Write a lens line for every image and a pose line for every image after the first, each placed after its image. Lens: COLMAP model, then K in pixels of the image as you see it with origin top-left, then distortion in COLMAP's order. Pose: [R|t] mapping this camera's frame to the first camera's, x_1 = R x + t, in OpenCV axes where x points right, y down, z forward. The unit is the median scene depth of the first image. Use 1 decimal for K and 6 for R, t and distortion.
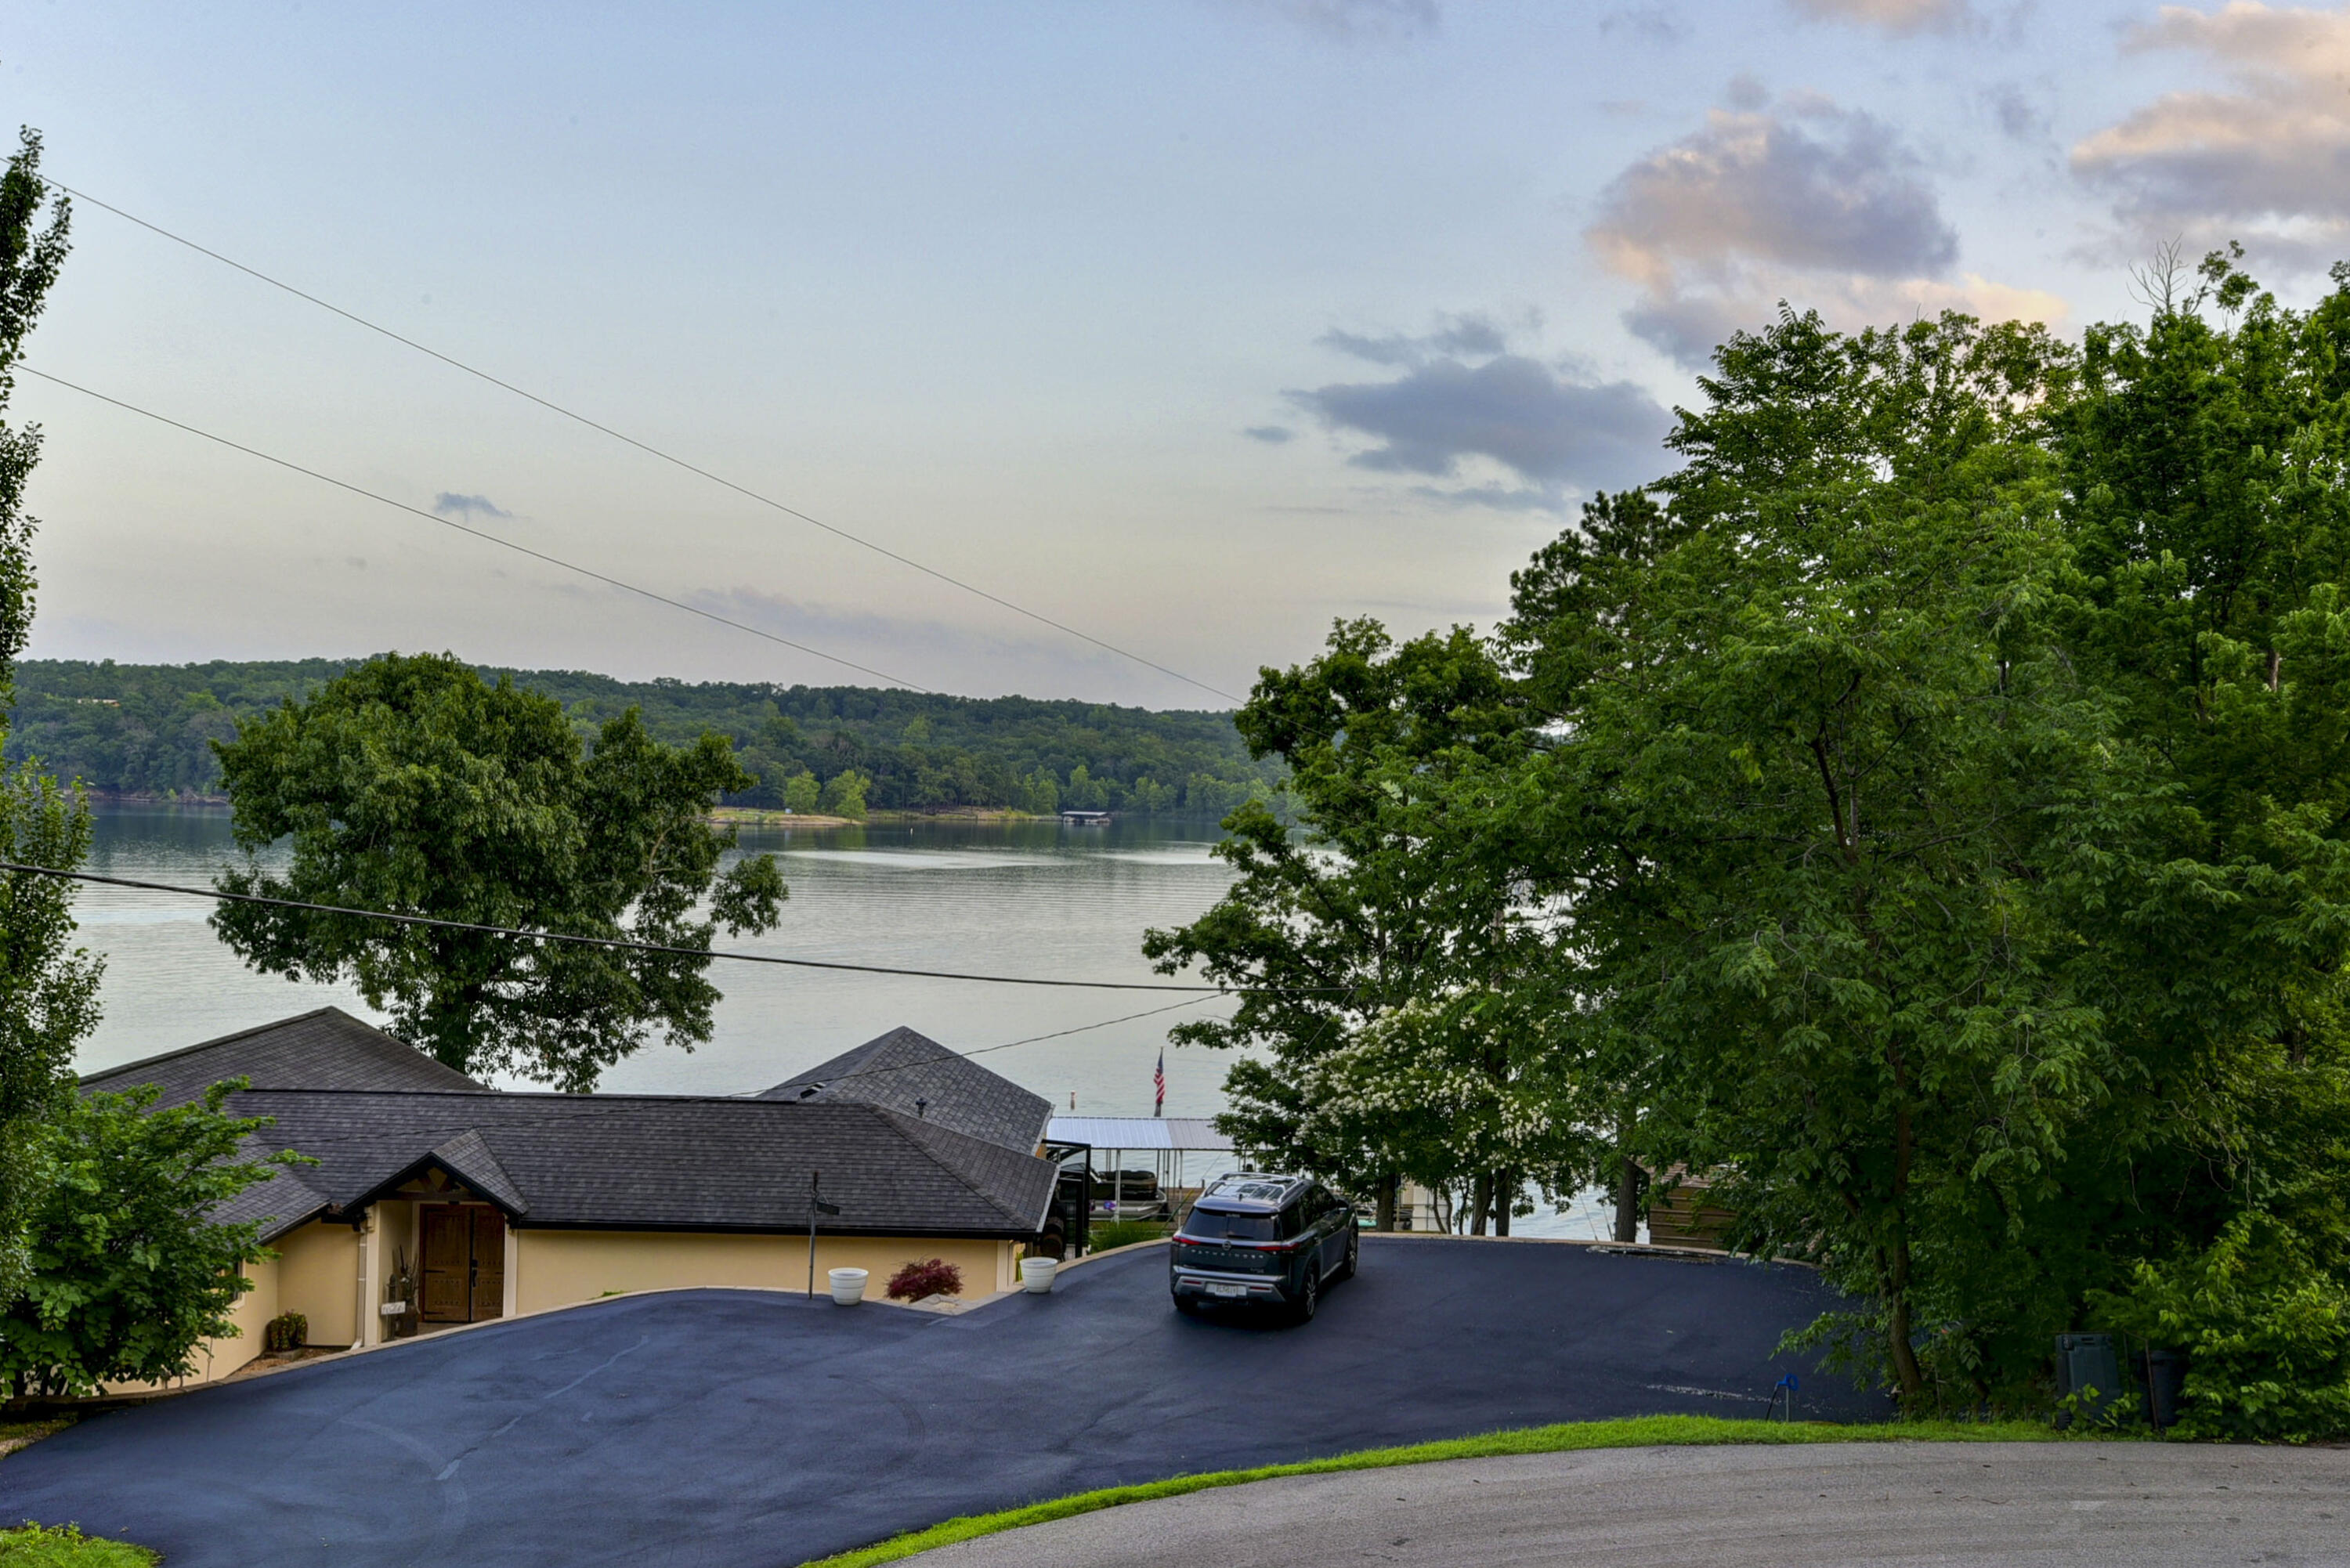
lens RADIAL K [[2329.8, 0, 1181.3], [0, 2329.8, 788.0], [0, 0, 1]] dist [0.010152, 0.000000]
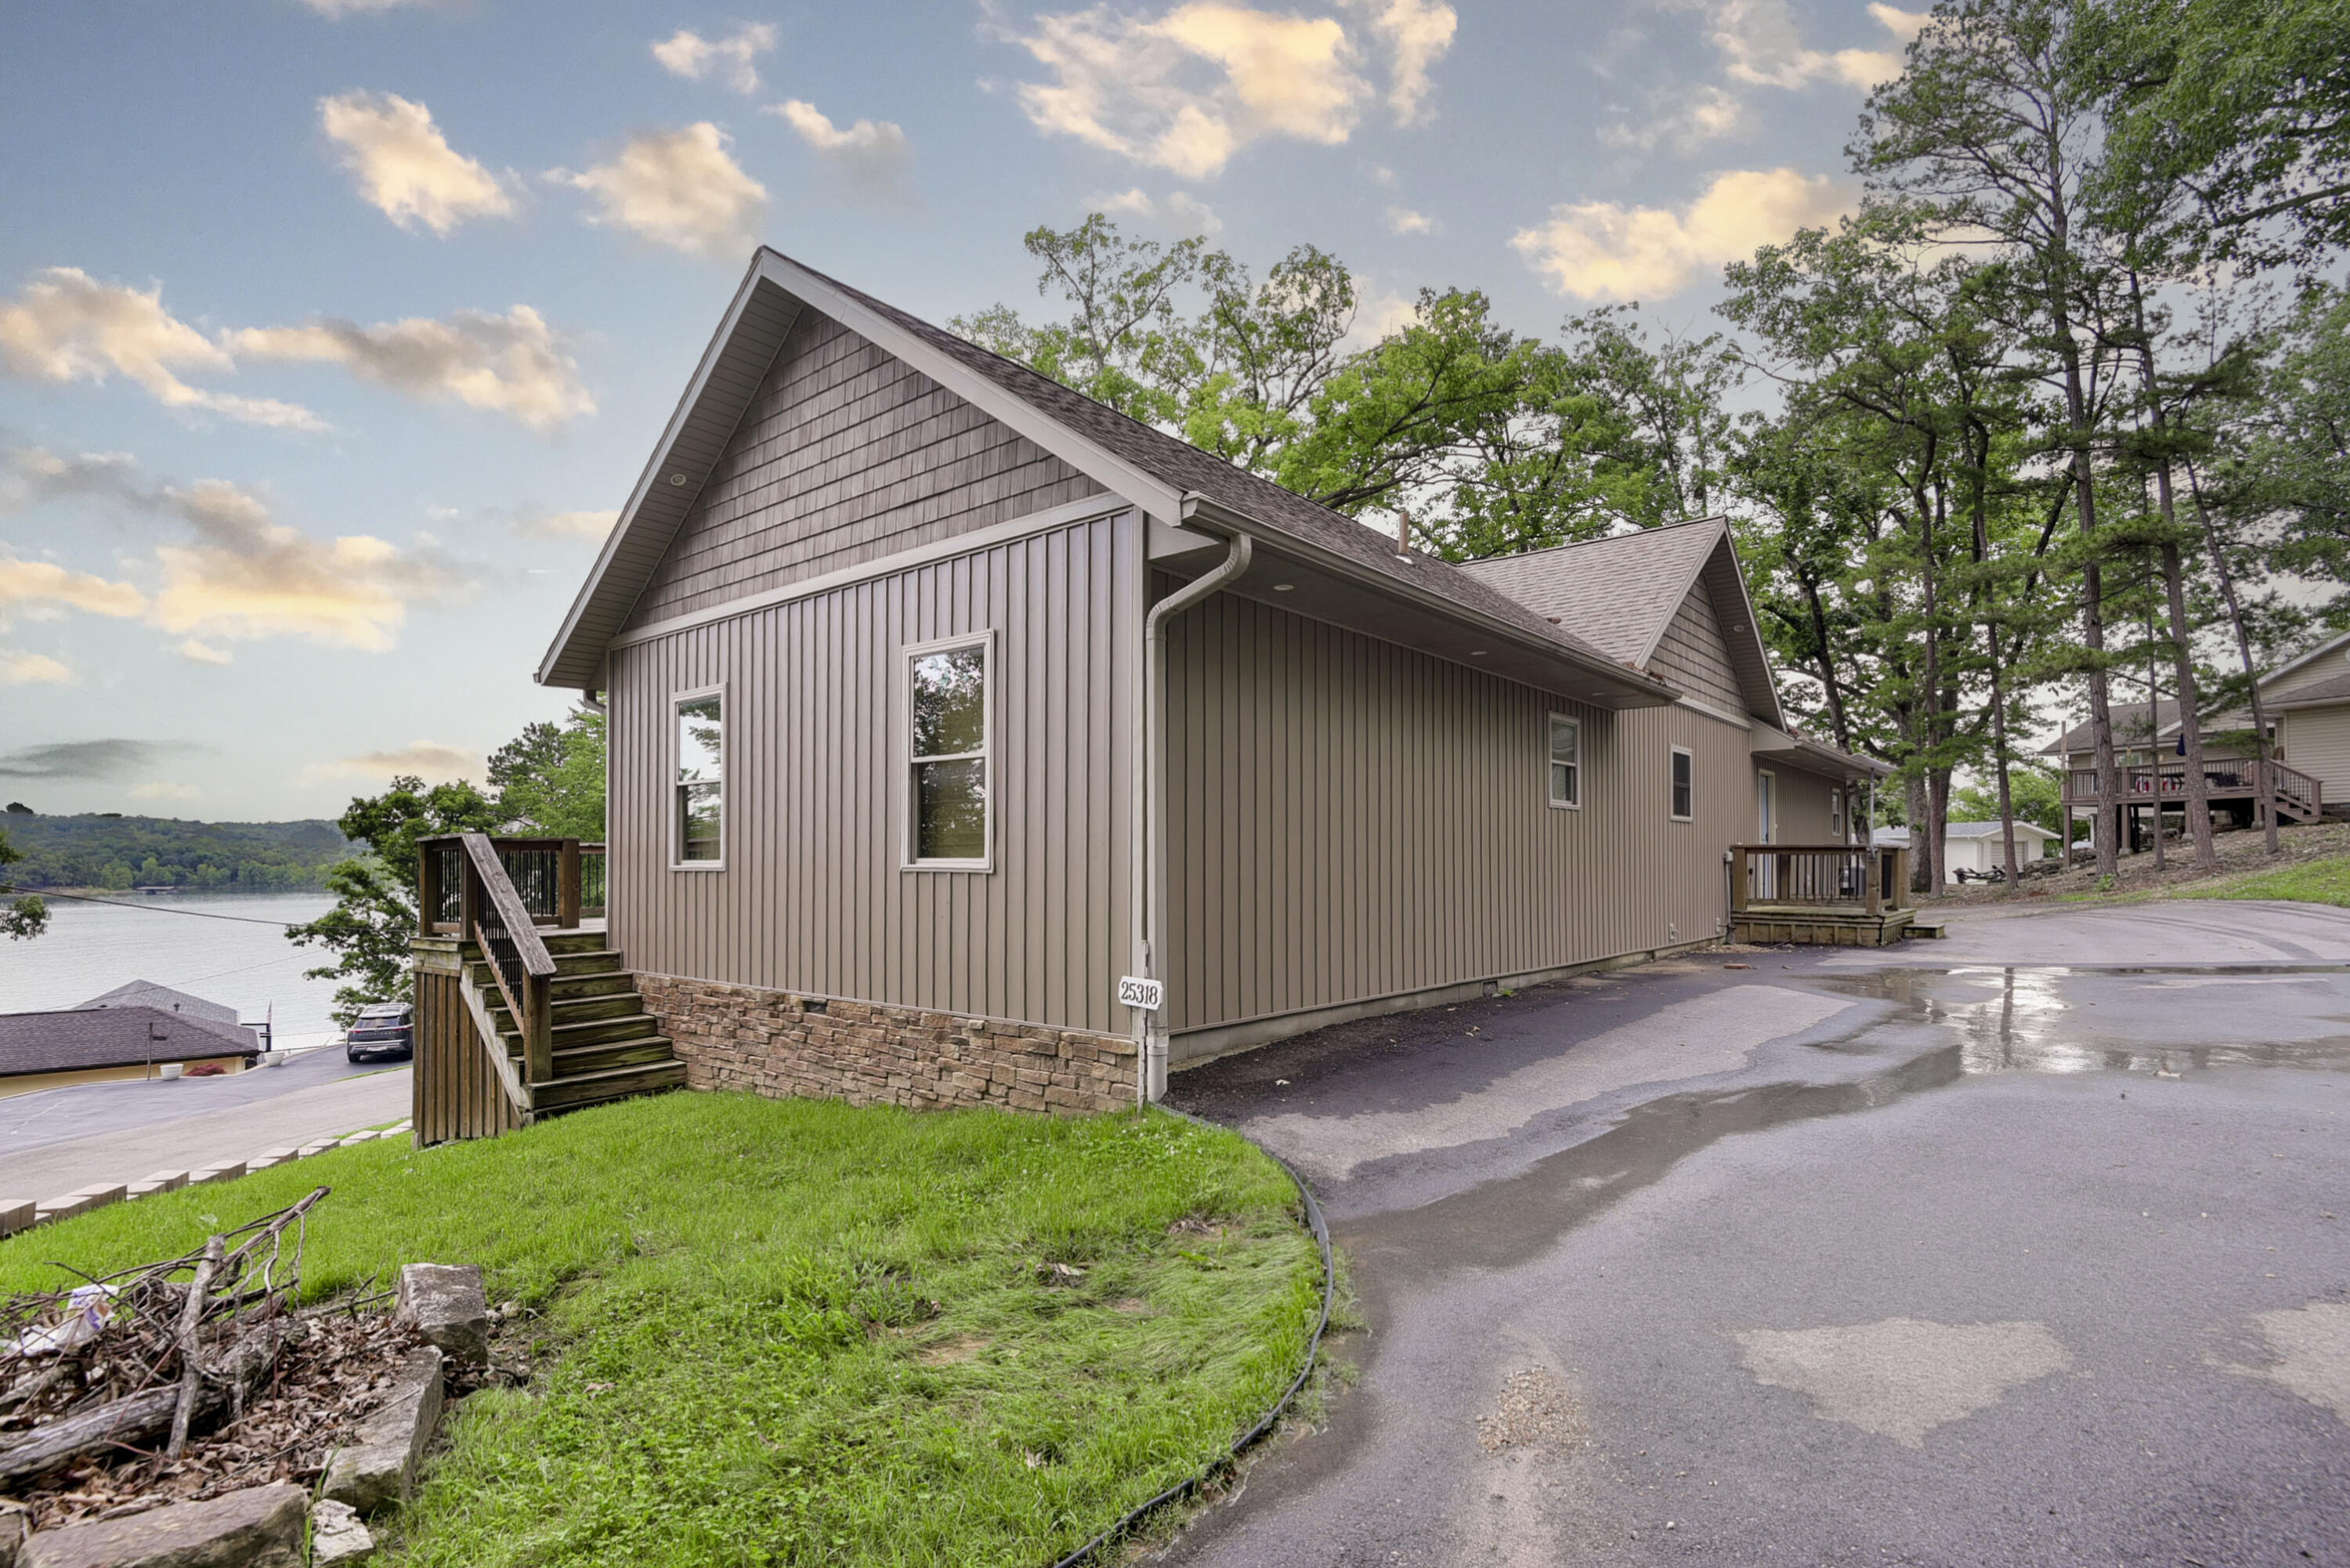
lens RADIAL K [[1086.4, 0, 1132.0], [0, 1086.4, 838.8], [0, 0, 1]] dist [0.018201, -0.012900]
pose [[0.774700, -0.015286, 0.632144, -0.045361], [0.025246, 0.999658, -0.006767, 0.010026], [-0.631825, 0.021202, 0.774821, -0.210537]]
